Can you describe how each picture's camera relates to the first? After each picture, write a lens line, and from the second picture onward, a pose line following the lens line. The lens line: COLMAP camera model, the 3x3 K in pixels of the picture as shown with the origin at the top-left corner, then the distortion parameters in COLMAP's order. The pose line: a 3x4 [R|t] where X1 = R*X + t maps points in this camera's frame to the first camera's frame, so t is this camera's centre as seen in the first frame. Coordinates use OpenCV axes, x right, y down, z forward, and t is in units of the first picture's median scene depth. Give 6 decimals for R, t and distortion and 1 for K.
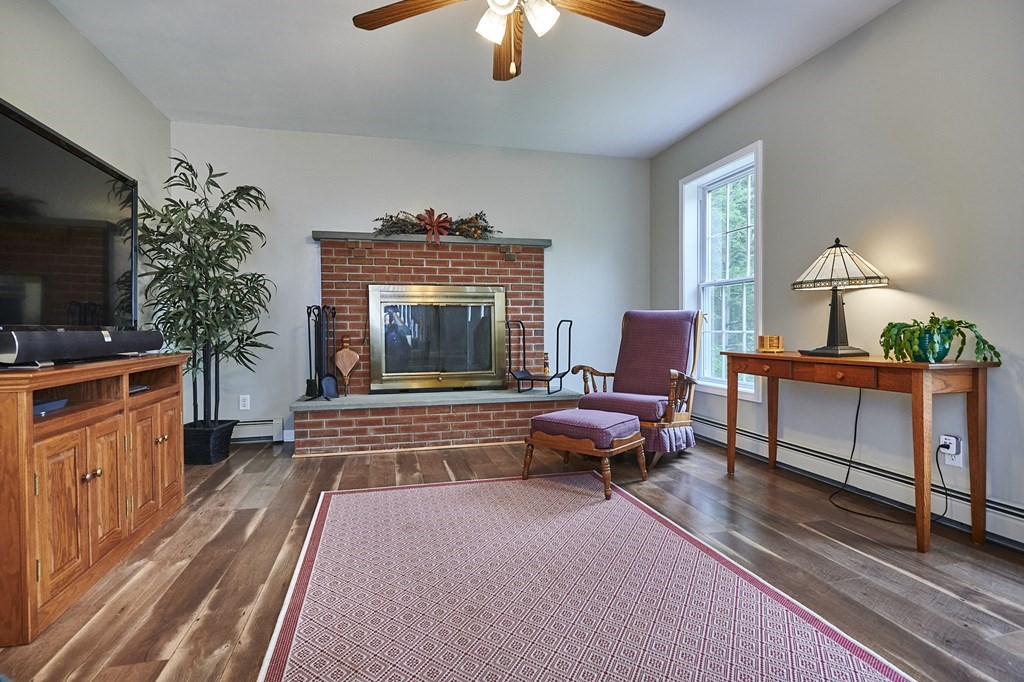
lens RADIAL K [[524.9, 0, 517.2], [0, 524.9, 336.6], [0, 0, 1]] dist [-0.000424, 0.000837]
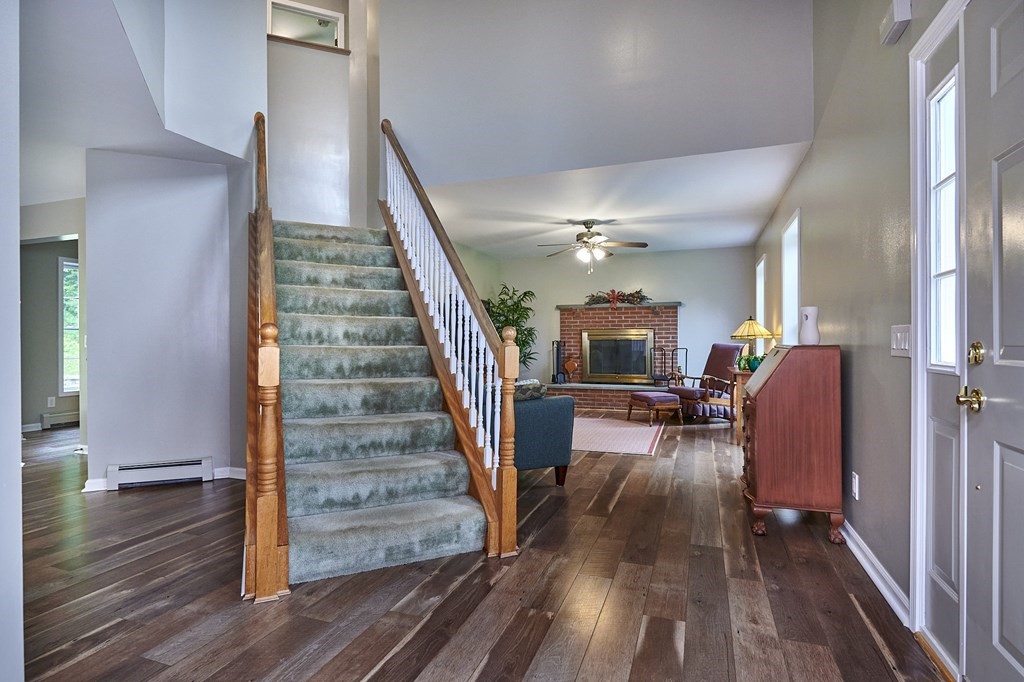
lens RADIAL K [[524.9, 0, 512.2], [0, 524.9, 339.4], [0, 0, 1]] dist [-0.000424, 0.000837]
pose [[0.847027, 0.002510, -0.531544, 0.562828], [-0.013790, 0.999756, -0.017254, -0.022117], [0.531371, 0.021945, 0.846855, -0.851877]]
